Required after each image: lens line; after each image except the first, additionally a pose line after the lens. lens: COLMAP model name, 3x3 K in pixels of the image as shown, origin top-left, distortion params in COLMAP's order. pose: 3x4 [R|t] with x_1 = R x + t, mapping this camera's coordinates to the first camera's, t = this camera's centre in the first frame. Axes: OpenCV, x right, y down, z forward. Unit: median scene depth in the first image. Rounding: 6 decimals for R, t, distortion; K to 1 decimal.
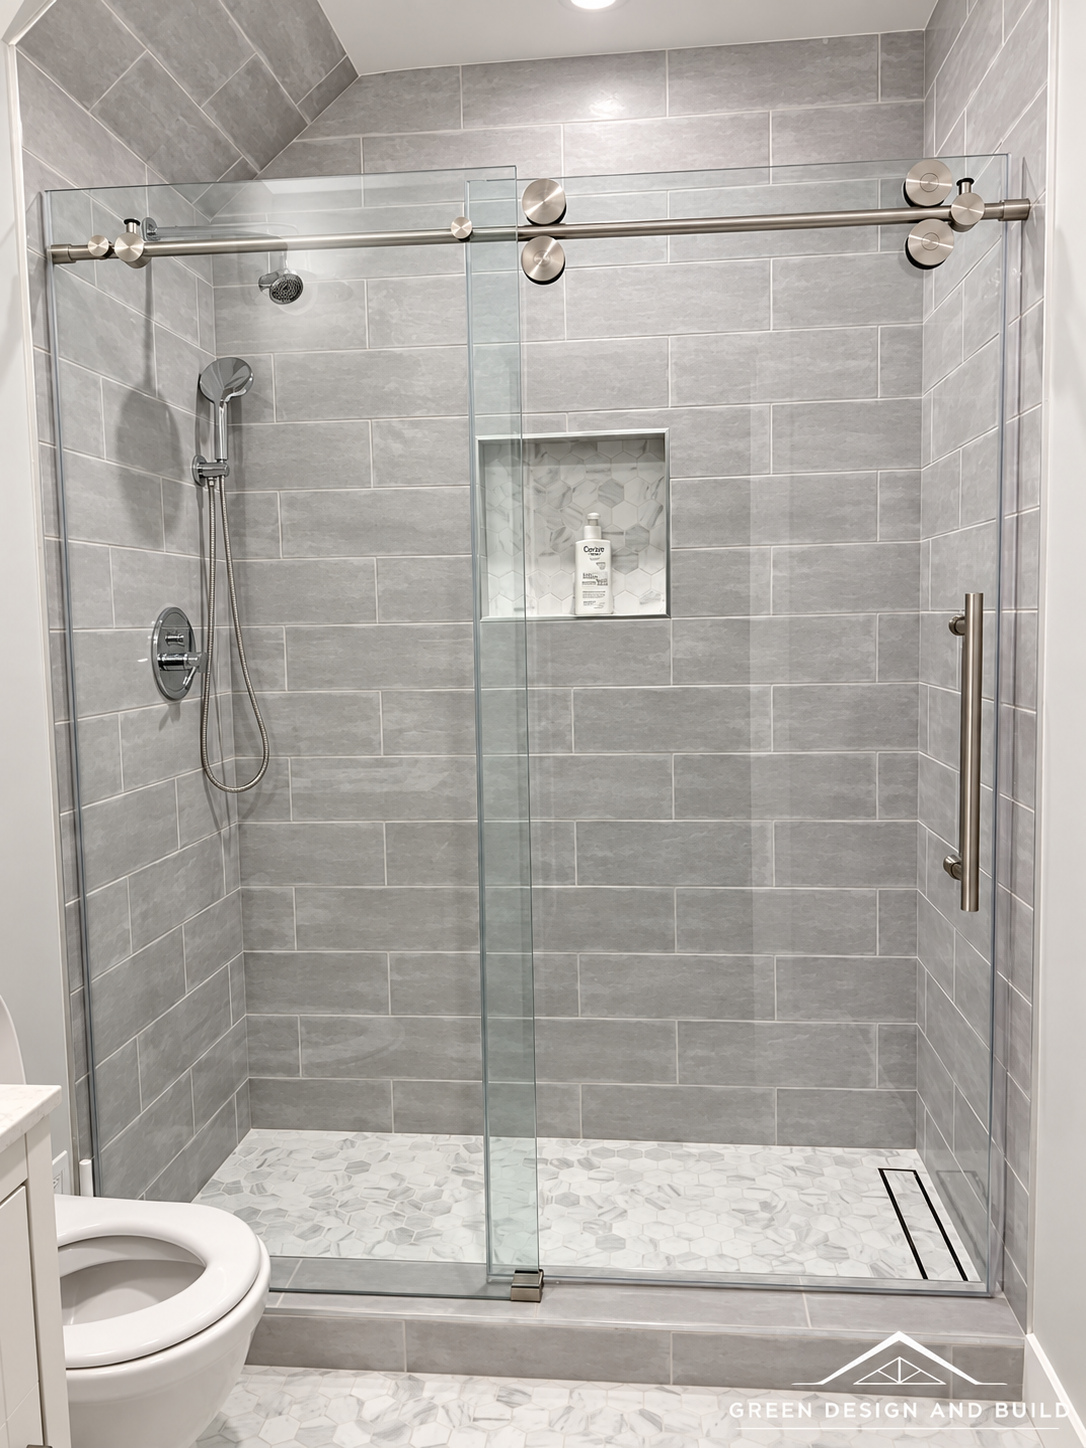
lens RADIAL K [[1108.3, 0, 550.0], [0, 1108.3, 728.3], [0, 0, 1]] dist [0.008830, -0.008081]
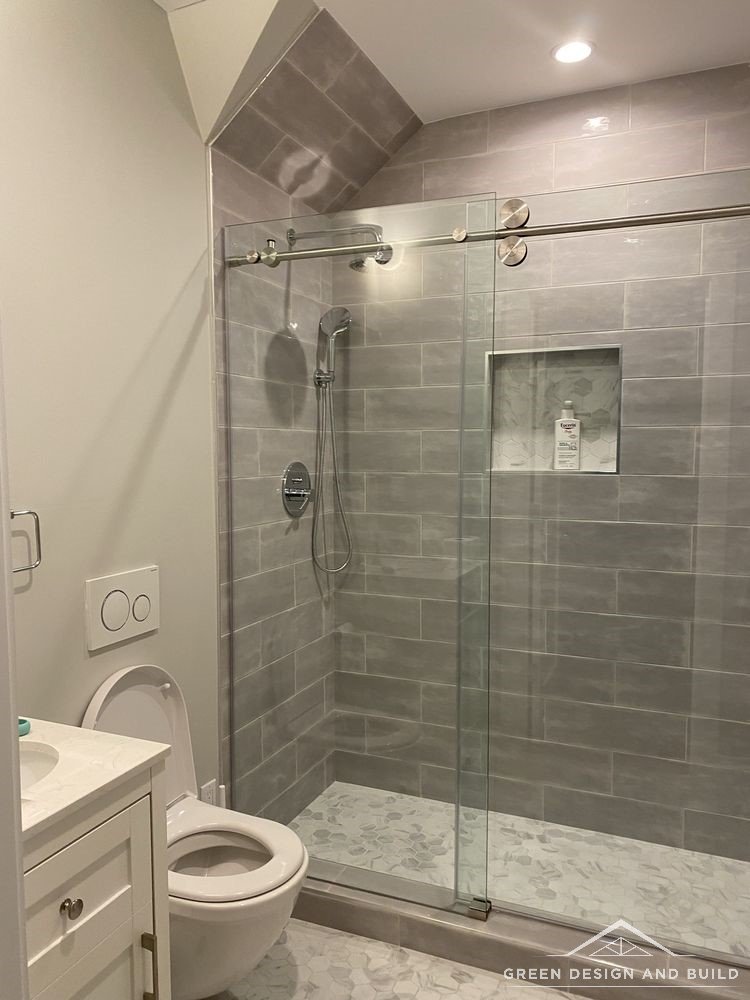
lens RADIAL K [[772.3, 0, 376.1], [0, 772.3, 518.1], [0, 0, 1]] dist [0.076752, -0.151659]
pose [[0.953635, 0.048779, -0.296985, 0.118320], [-0.047305, 0.998807, 0.012155, -0.042263], [0.297224, 0.002457, 0.954805, -0.070644]]
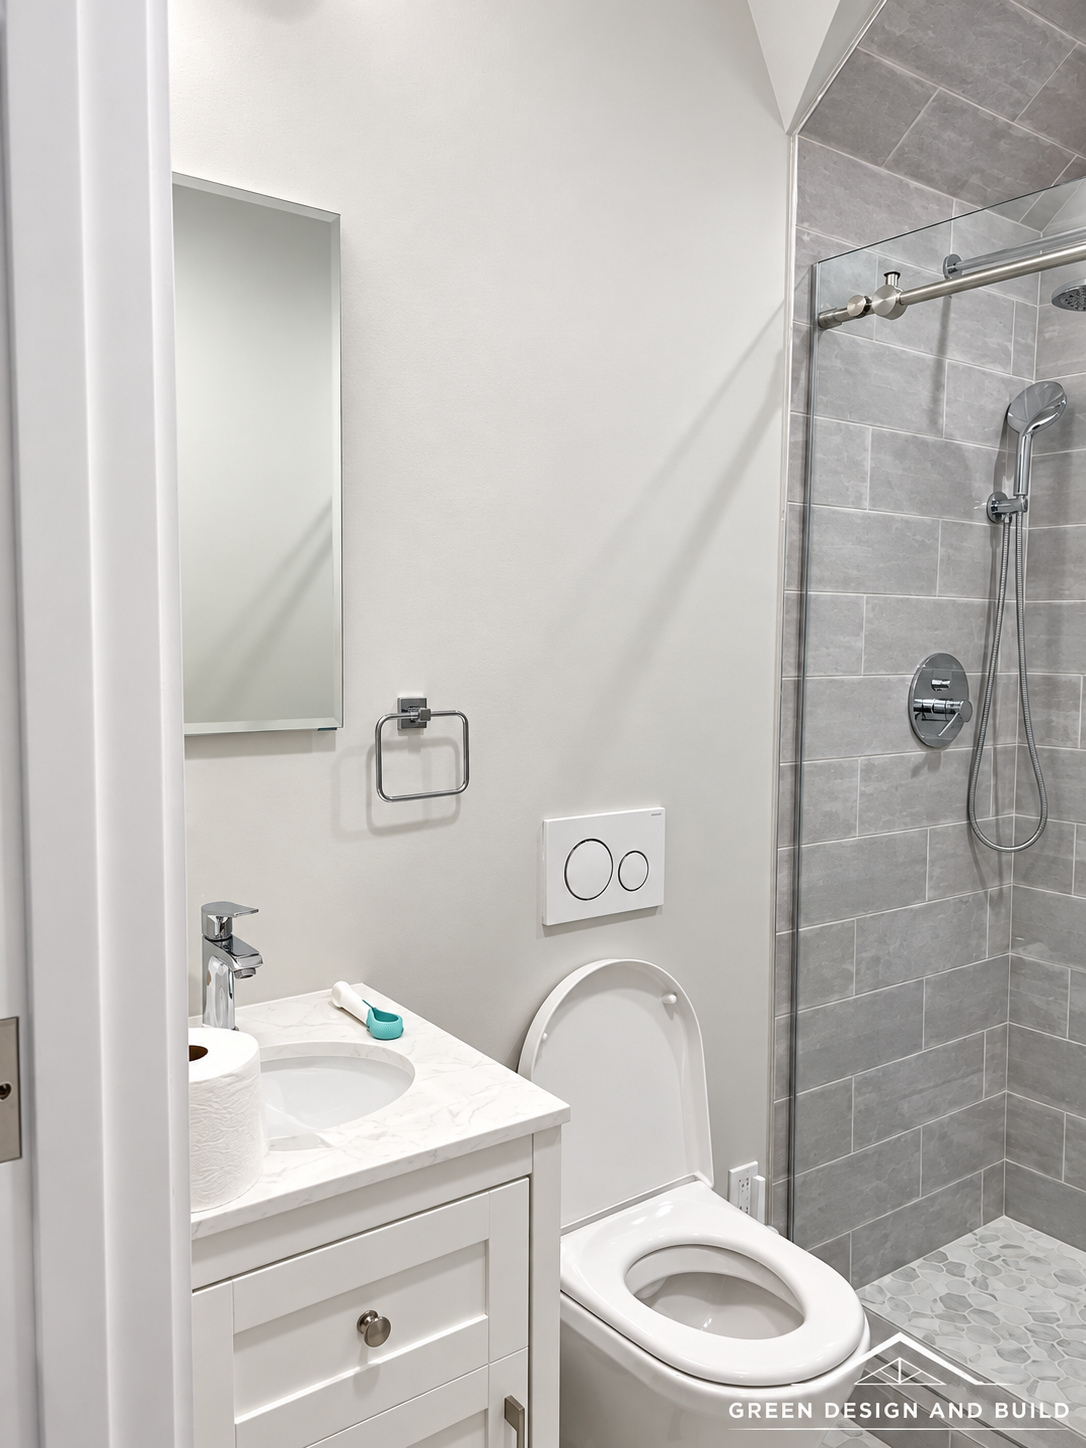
lens RADIAL K [[1108.3, 0, 550.0], [0, 1108.3, 728.3], [0, 0, 1]] dist [0.008830, -0.008081]
pose [[0.646272, 0.093967, -0.757300, 0.170982], [-0.095885, 0.994524, 0.041575, -0.049060], [0.757059, 0.045745, 0.651743, 0.108648]]
